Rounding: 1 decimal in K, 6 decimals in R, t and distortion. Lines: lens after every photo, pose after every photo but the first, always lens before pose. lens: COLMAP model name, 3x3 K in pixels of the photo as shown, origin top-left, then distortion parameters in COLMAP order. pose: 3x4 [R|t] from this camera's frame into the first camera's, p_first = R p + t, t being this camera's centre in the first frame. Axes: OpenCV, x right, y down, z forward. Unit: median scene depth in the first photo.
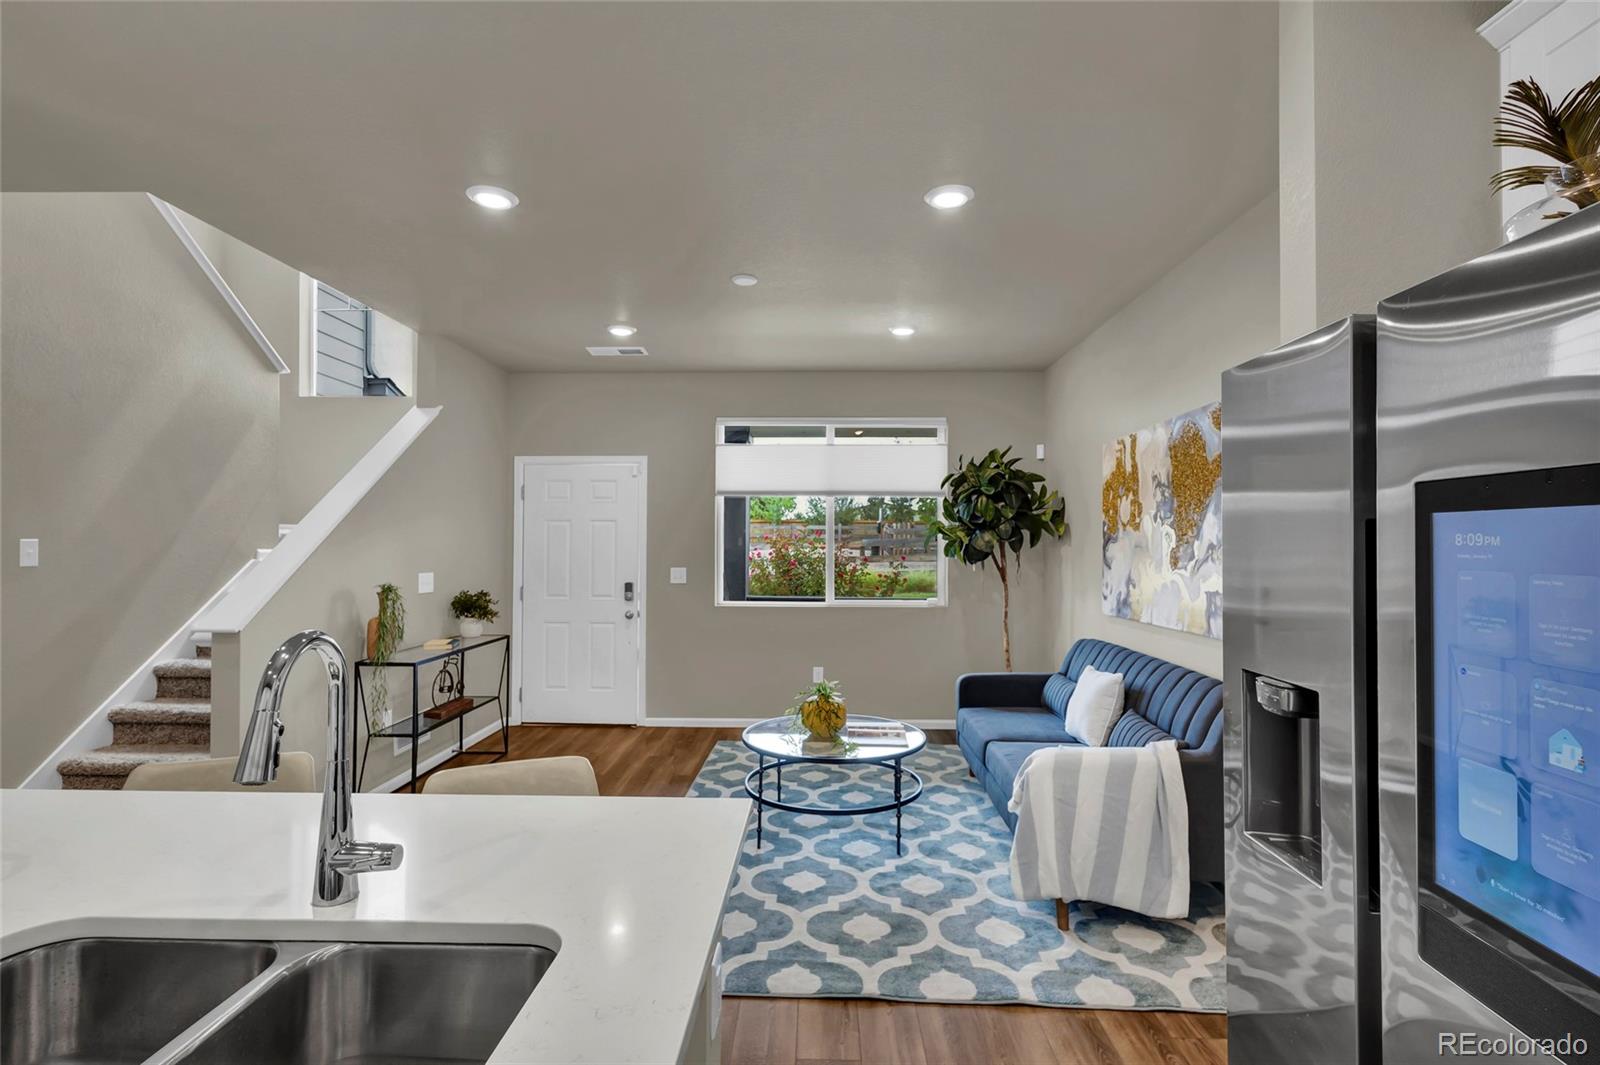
lens RADIAL K [[746.8, 0, 797.0], [0, 746.8, 537.4], [0, 0, 1]] dist [0.010649, -0.002308]
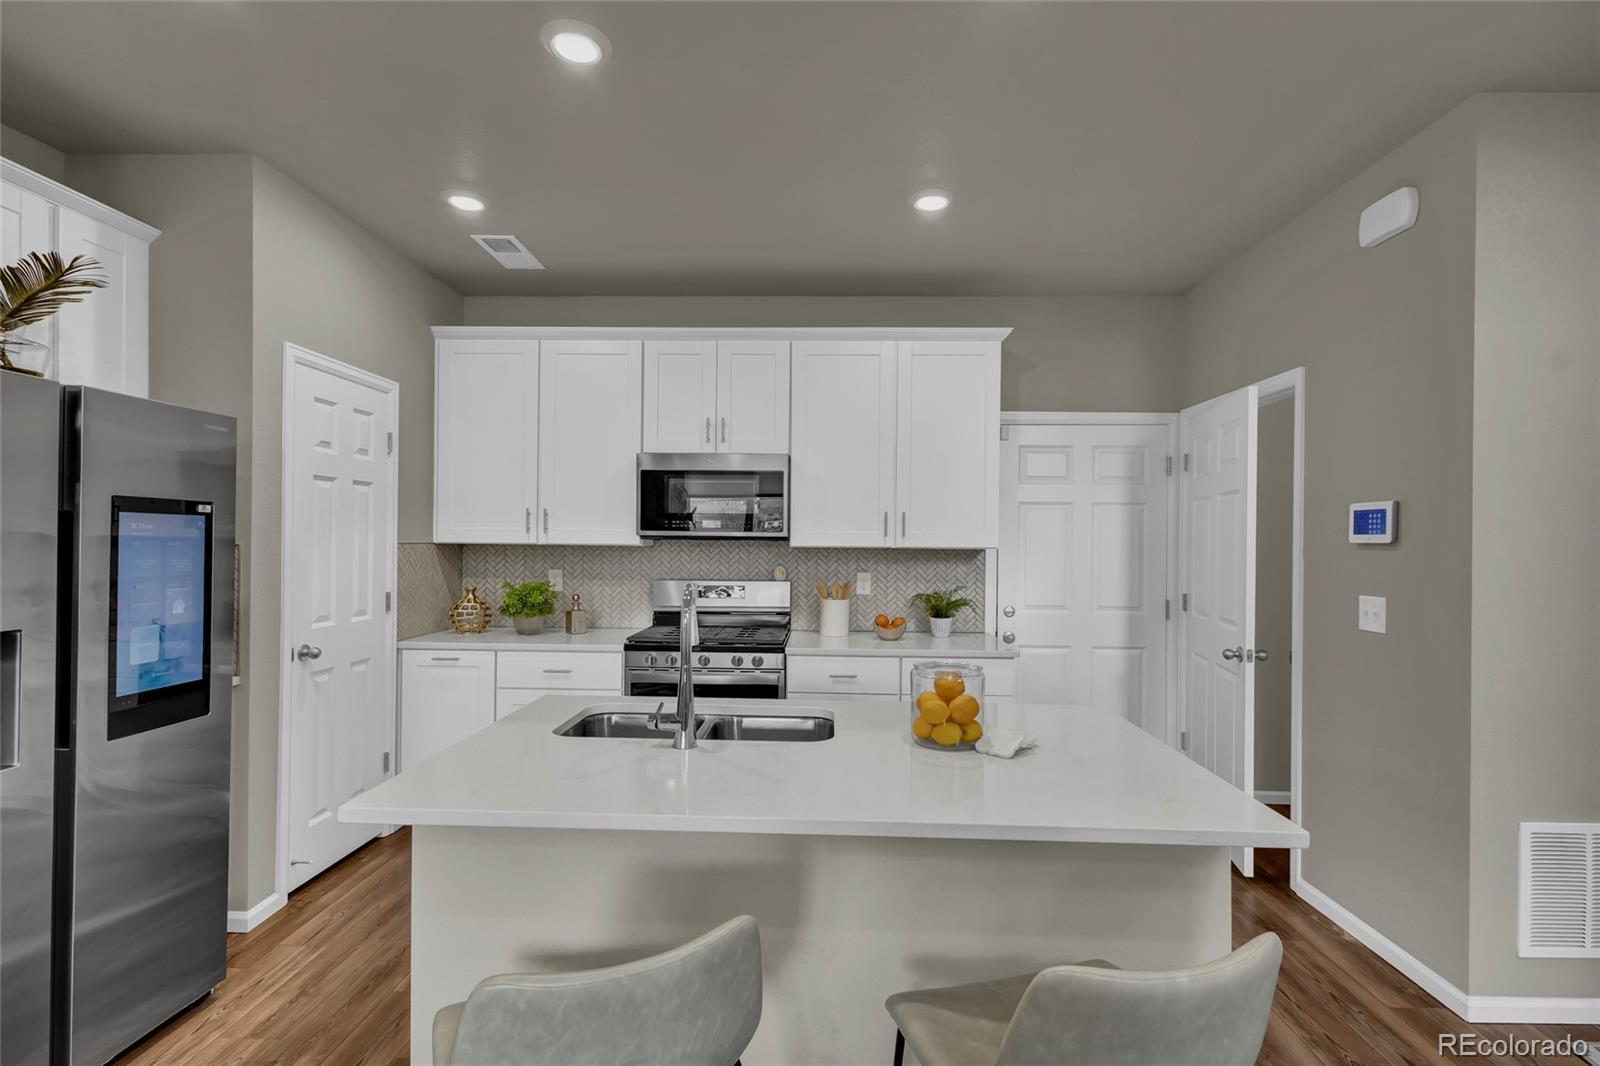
lens RADIAL K [[746.8, 0, 805.8], [0, 746.8, 540.6], [0, 0, 1]] dist [0.010649, -0.002308]
pose [[-0.999984, -0.002528, 0.005072, -0.382219], [-0.002604, 0.999884, -0.015037, 0.026440], [-0.005033, -0.015050, -0.999874, 1.153870]]
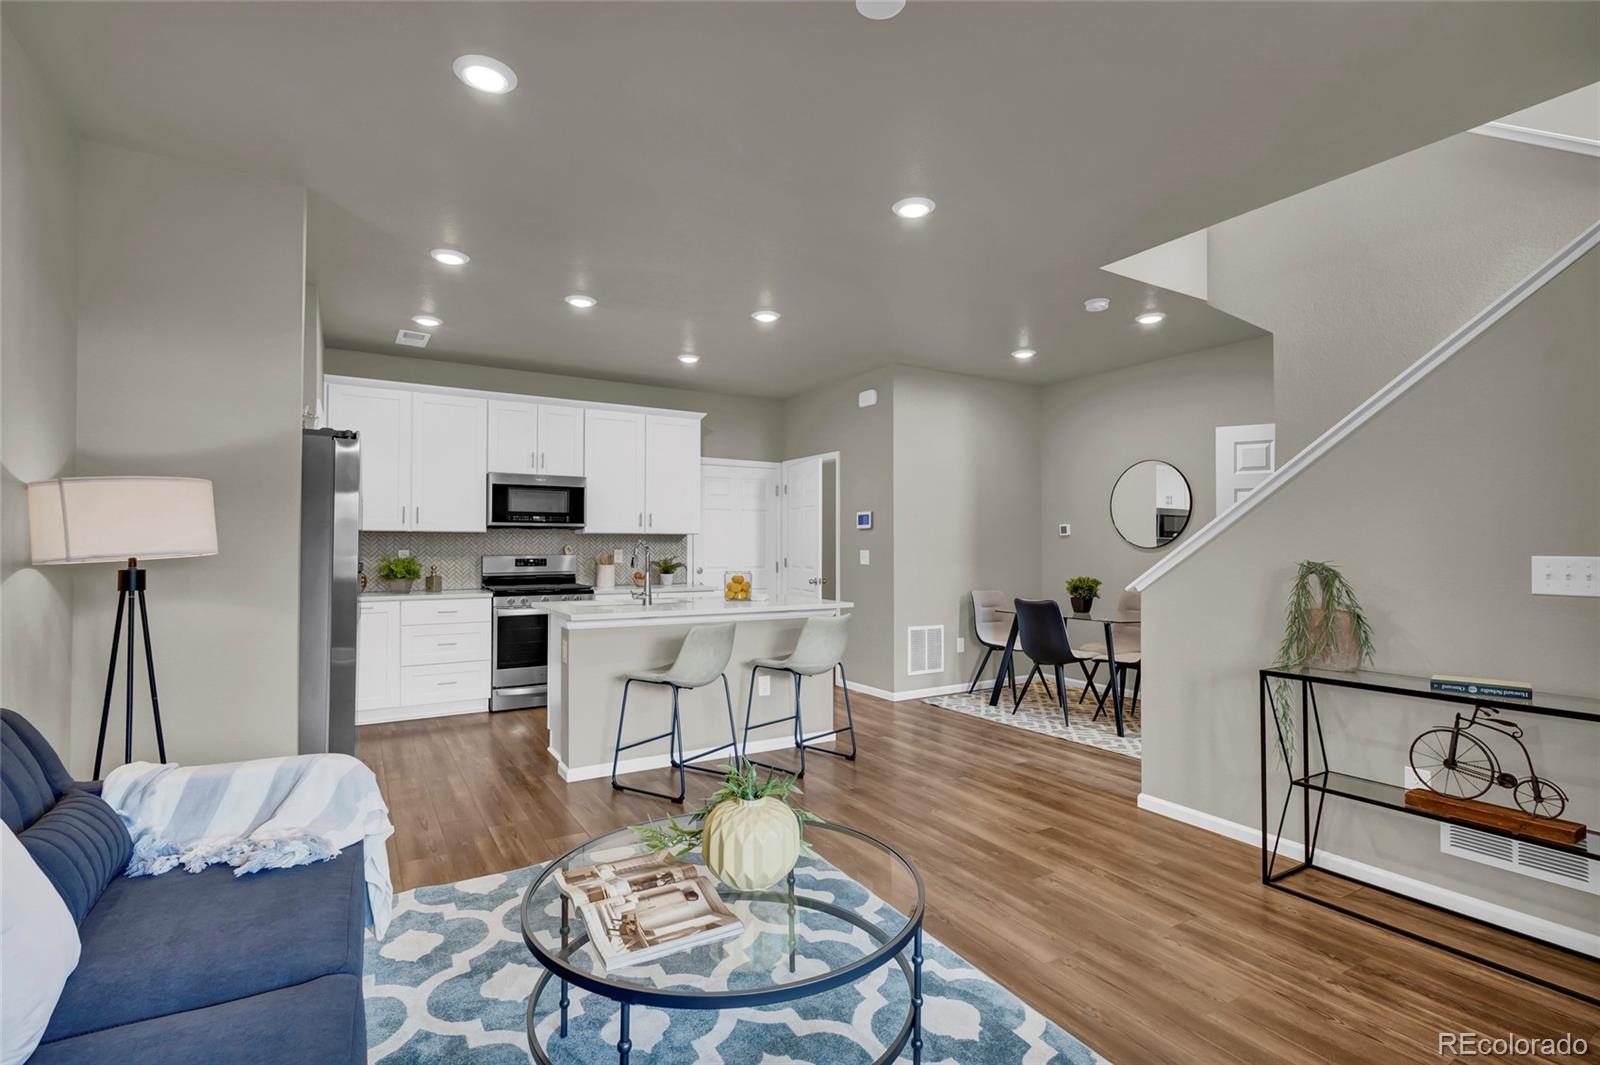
lens RADIAL K [[746.8, 0, 800.6], [0, 746.8, 538.6], [0, 0, 1]] dist [0.010649, -0.002308]
pose [[-0.844904, 0.000706, -0.534918, 0.389375], [0.013525, 0.999708, -0.020044, 0.095951], [0.534747, -0.024170, -0.844666, 2.149809]]
